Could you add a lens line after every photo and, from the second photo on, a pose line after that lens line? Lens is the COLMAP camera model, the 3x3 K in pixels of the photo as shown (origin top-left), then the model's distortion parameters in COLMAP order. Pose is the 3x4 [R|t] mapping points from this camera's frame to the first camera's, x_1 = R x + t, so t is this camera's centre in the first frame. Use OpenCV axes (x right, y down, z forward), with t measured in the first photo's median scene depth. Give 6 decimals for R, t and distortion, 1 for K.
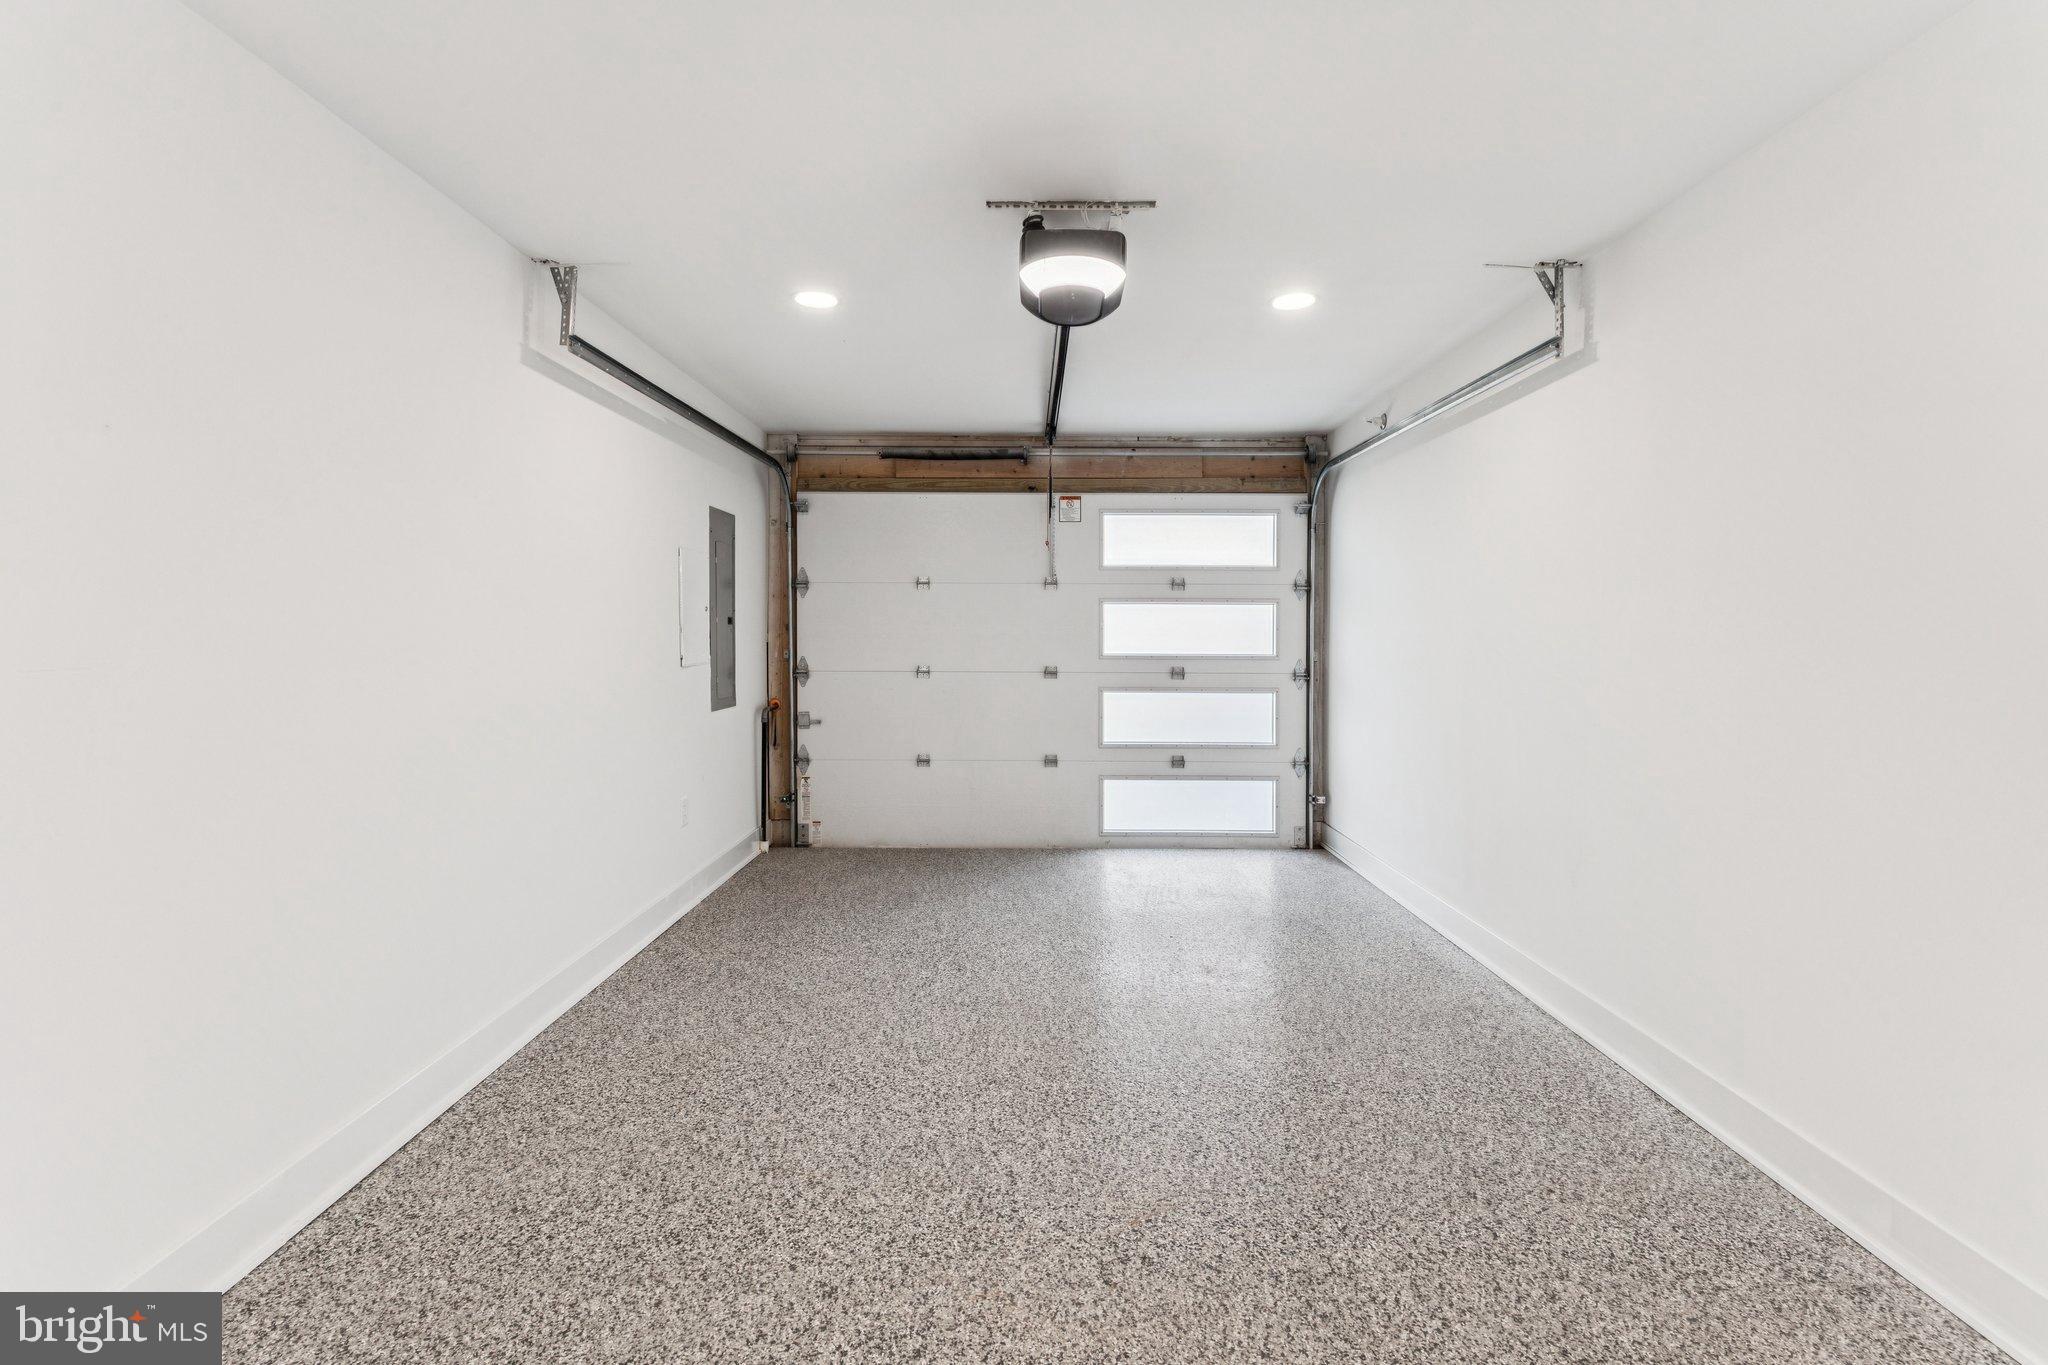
lens RADIAL K [[939.9, 0, 1031.5], [0, 939.9, 632.6], [0, 0, 1]] dist [0.012946, -0.003673]
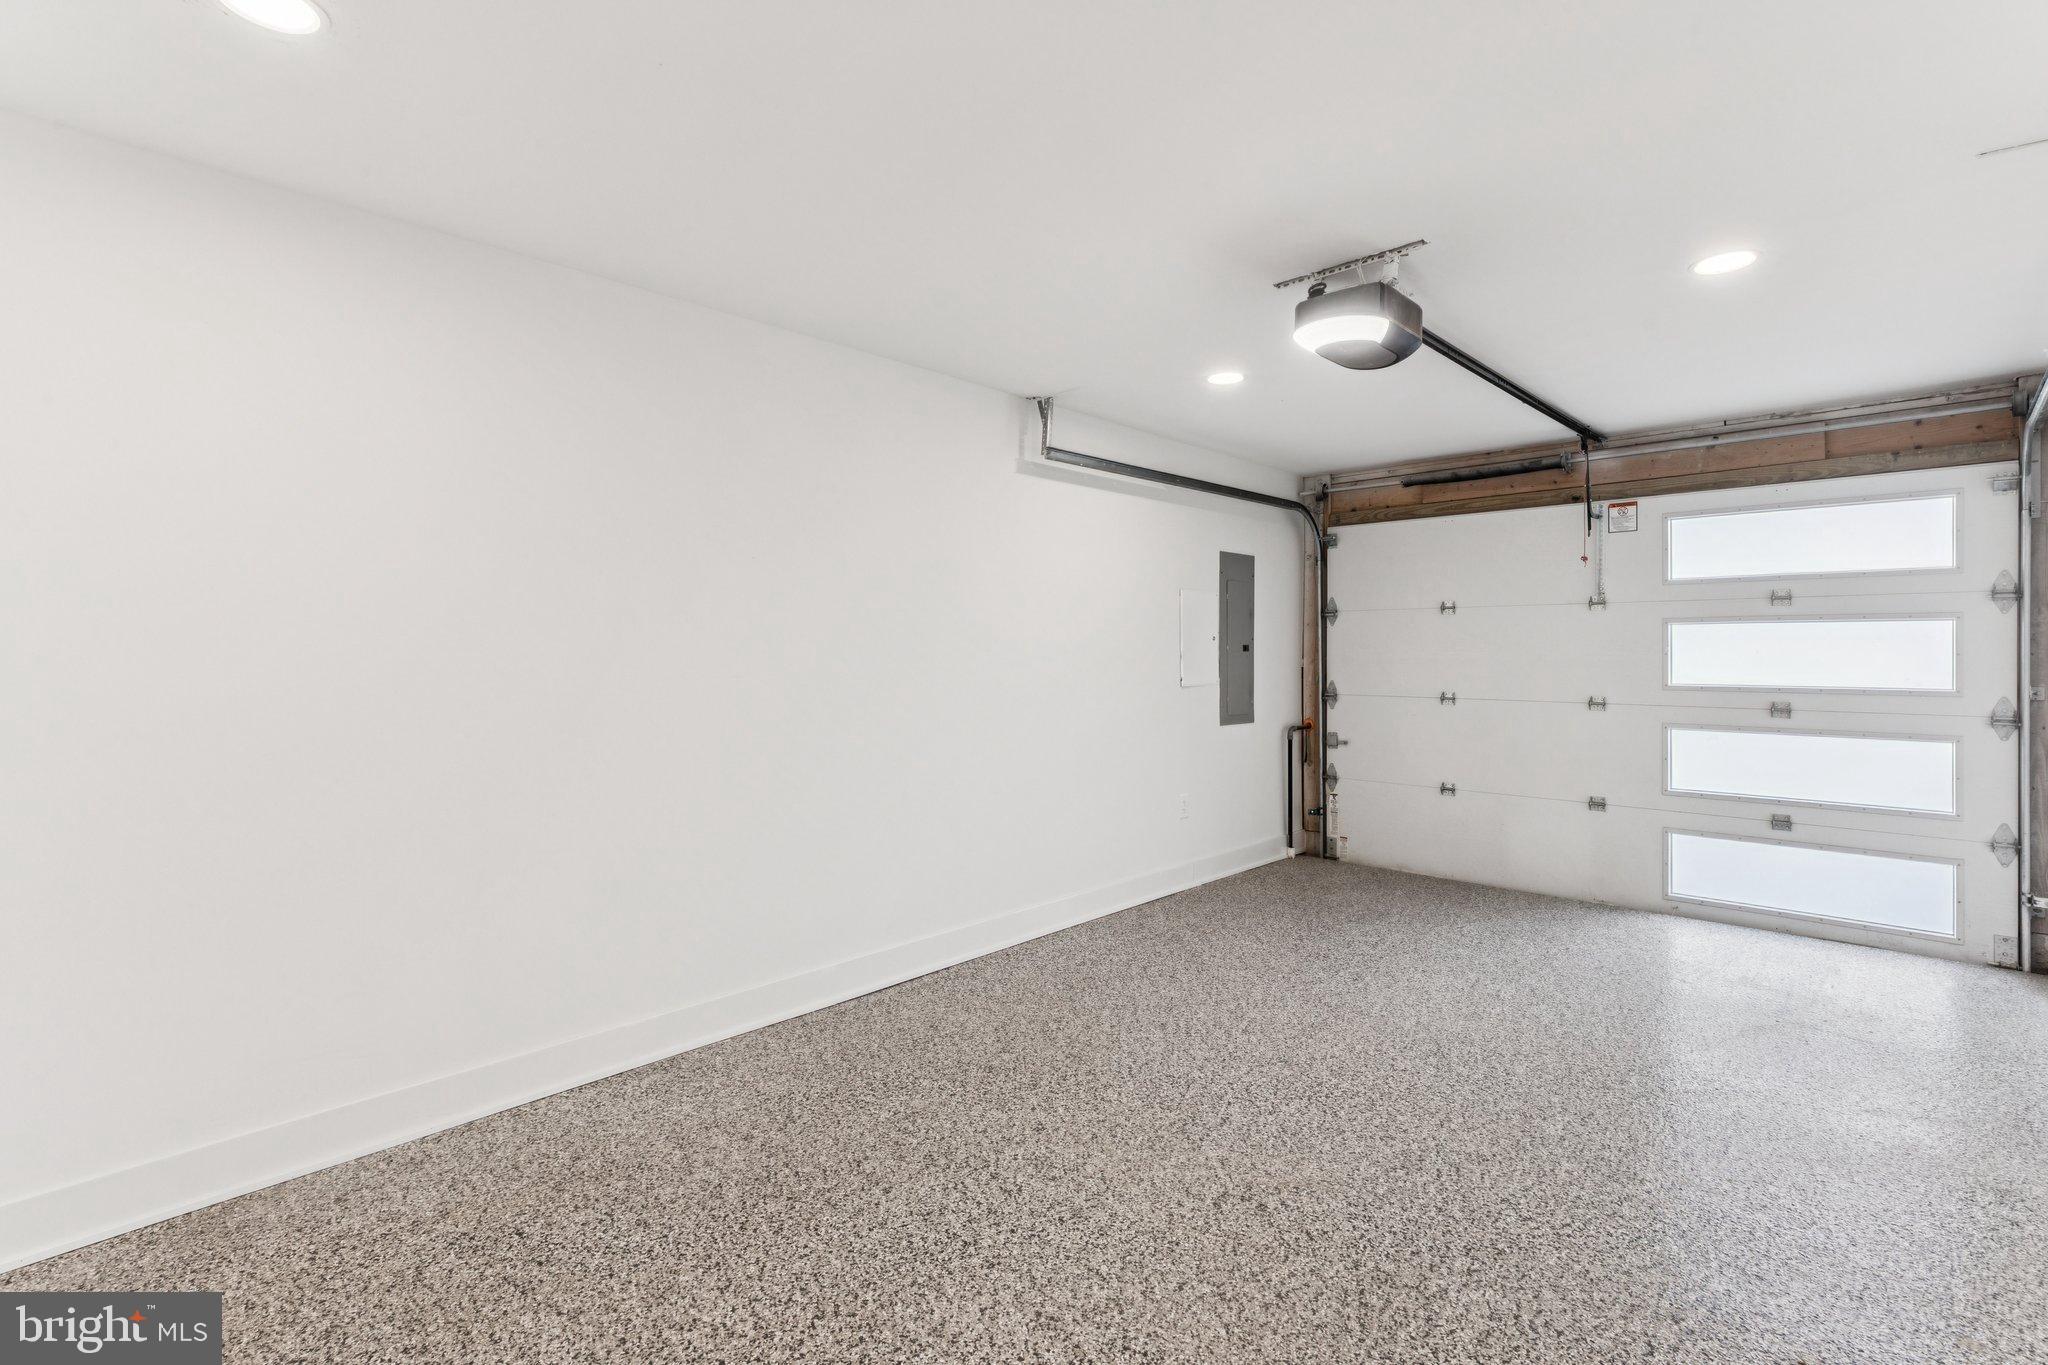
lens RADIAL K [[939.9, 0, 1031.5], [0, 939.9, 632.6], [0, 0, 1]] dist [0.012946, -0.003673]
pose [[0.727366, -0.017772, -0.686020, 0.245656], [0.000258, 0.999672, -0.025623, -0.001888], [0.686250, 0.018460, 0.727131, -0.014340]]
